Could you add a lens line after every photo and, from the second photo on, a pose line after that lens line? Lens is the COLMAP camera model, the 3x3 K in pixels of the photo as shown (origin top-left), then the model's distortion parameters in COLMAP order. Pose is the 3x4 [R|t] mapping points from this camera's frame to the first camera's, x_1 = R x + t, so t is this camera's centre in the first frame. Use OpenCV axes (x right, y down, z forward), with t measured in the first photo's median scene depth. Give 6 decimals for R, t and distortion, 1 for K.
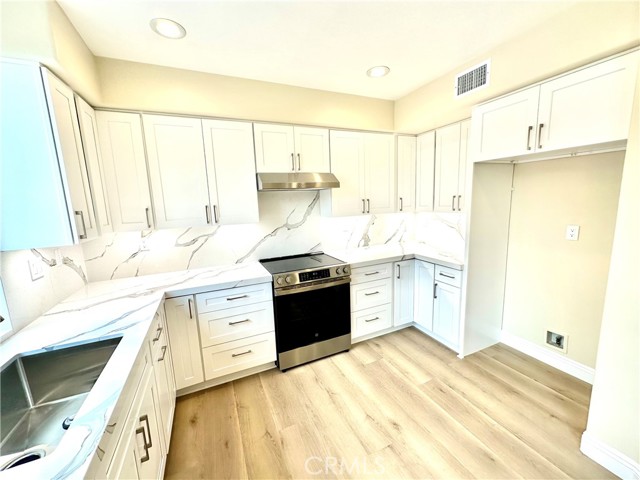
lens RADIAL K [[254.9, 0, 319.4], [0, 254.9, 240.0], [0, 0, 1]] dist [-0.002048, 0.000925]
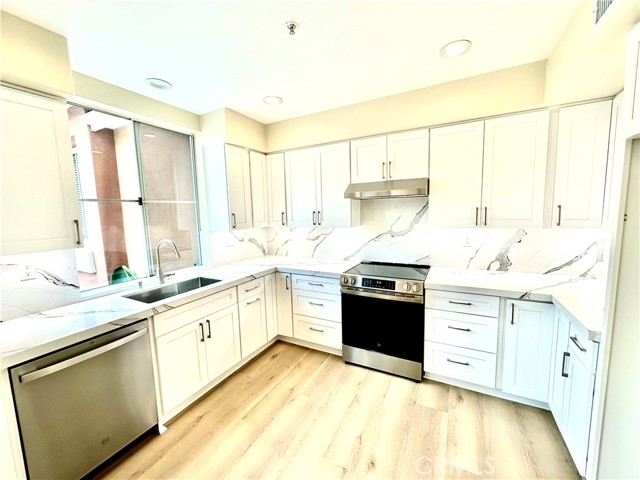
lens RADIAL K [[254.9, 0, 320.8], [0, 254.9, 239.5], [0, 0, 1]] dist [-0.002048, 0.000925]
pose [[0.613964, 0.110150, -0.781611, 0.588429], [-0.119002, 0.991814, 0.046296, -0.051080], [0.780312, 0.064589, 0.622046, 0.191414]]
